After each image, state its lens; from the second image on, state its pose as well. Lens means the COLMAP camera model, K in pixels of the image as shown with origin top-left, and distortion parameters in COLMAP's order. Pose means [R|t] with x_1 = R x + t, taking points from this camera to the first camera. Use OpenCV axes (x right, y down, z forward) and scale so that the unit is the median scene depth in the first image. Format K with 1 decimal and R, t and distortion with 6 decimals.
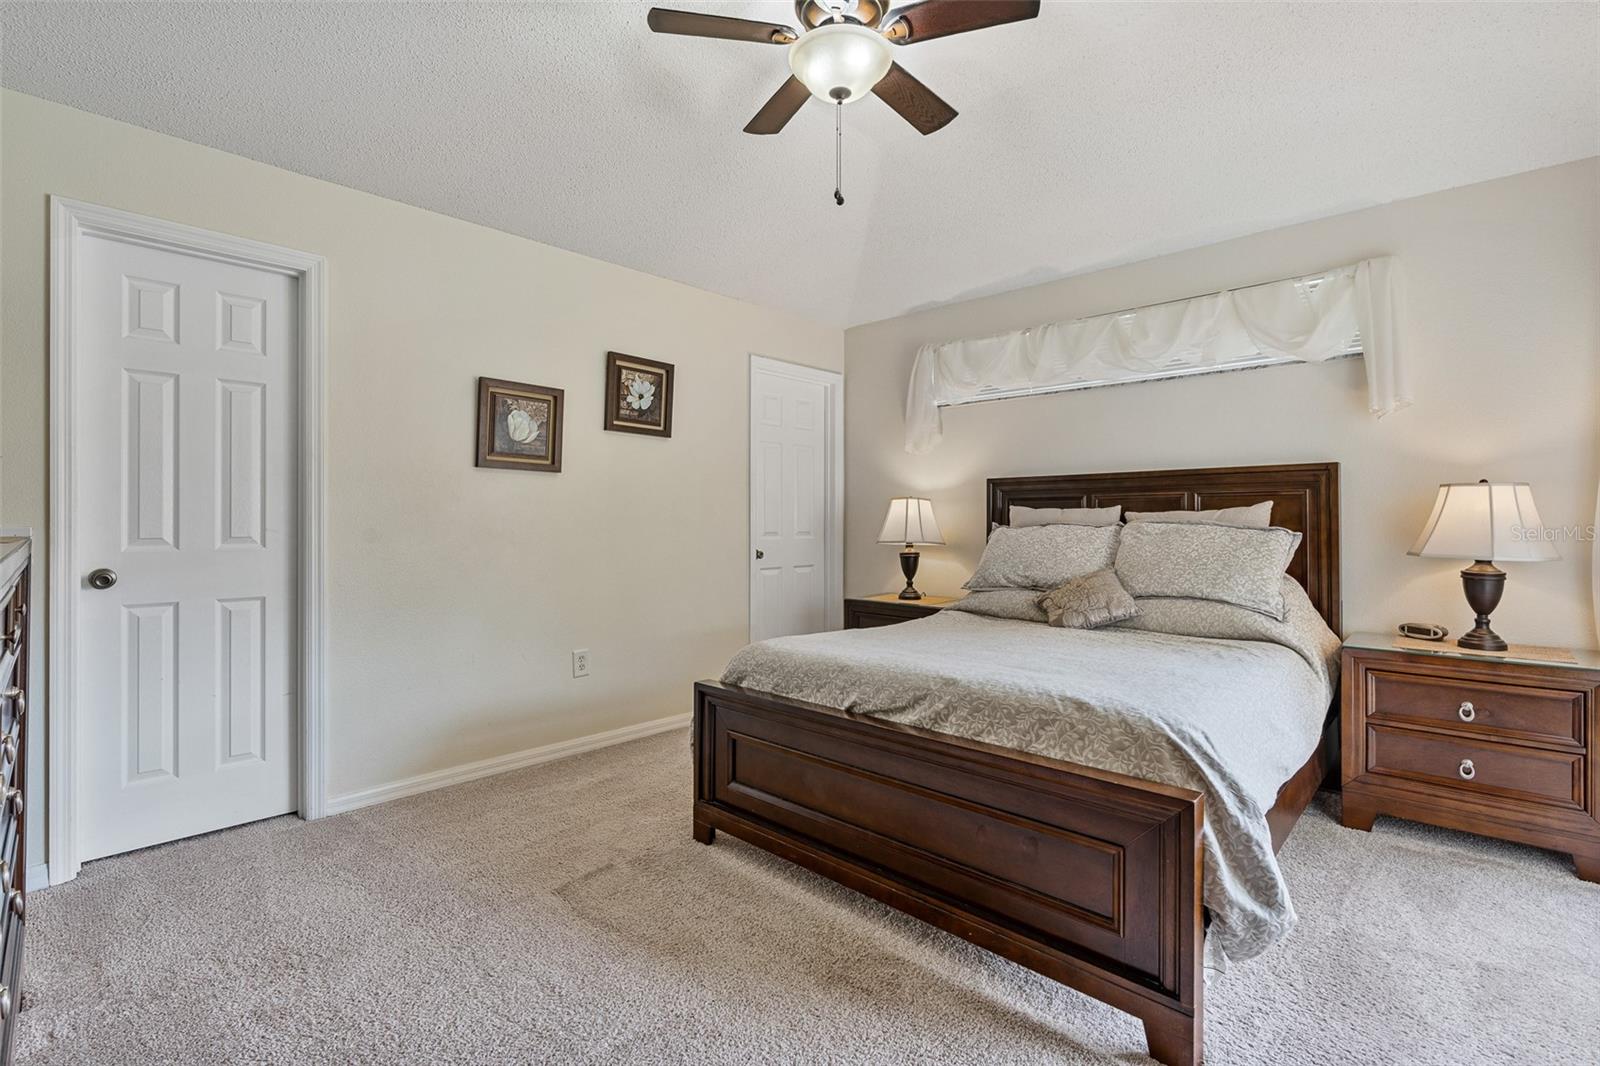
lens RADIAL K [[722.4, 0, 797.2], [0, 722.4, 524.4], [0, 0, 1]] dist [-0.005765, 0.000772]
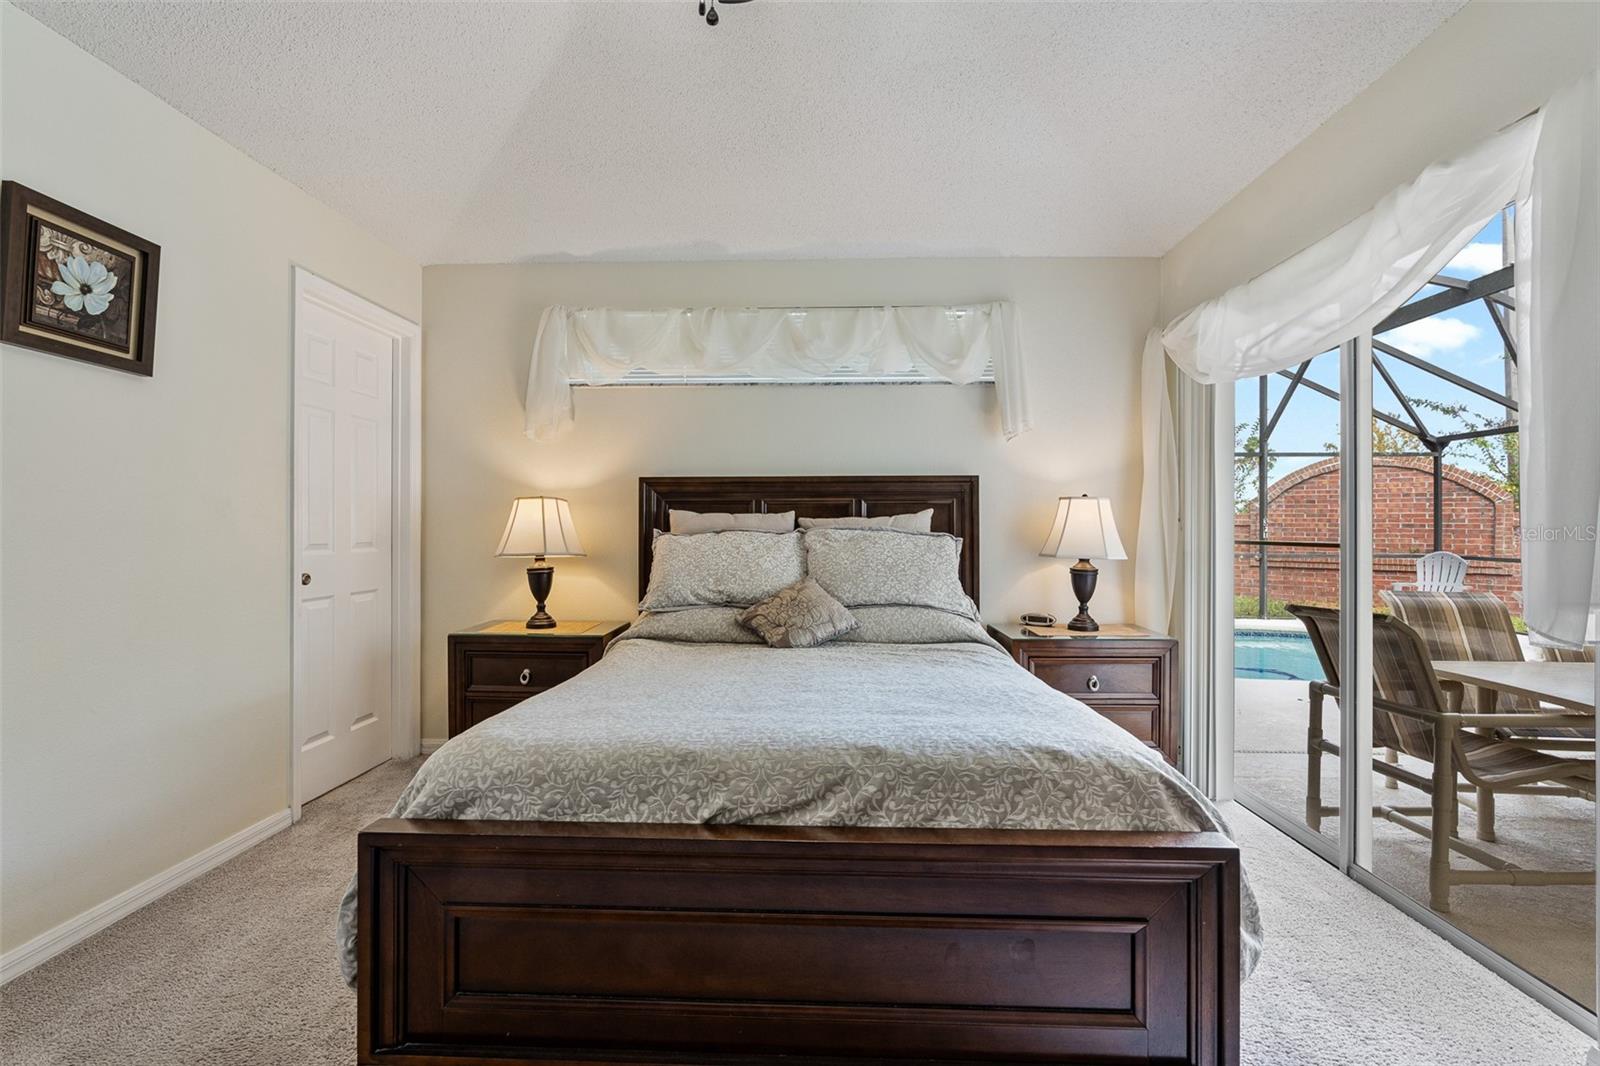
lens RADIAL K [[722.4, 0, 797.2], [0, 722.4, 524.4], [0, 0, 1]] dist [-0.005765, 0.000772]
pose [[0.754205, 0.003195, 0.656632, -0.208817], [0.001857, 0.999974, -0.006999, -0.002056], [-0.656637, 0.006498, 0.754179, 0.332770]]
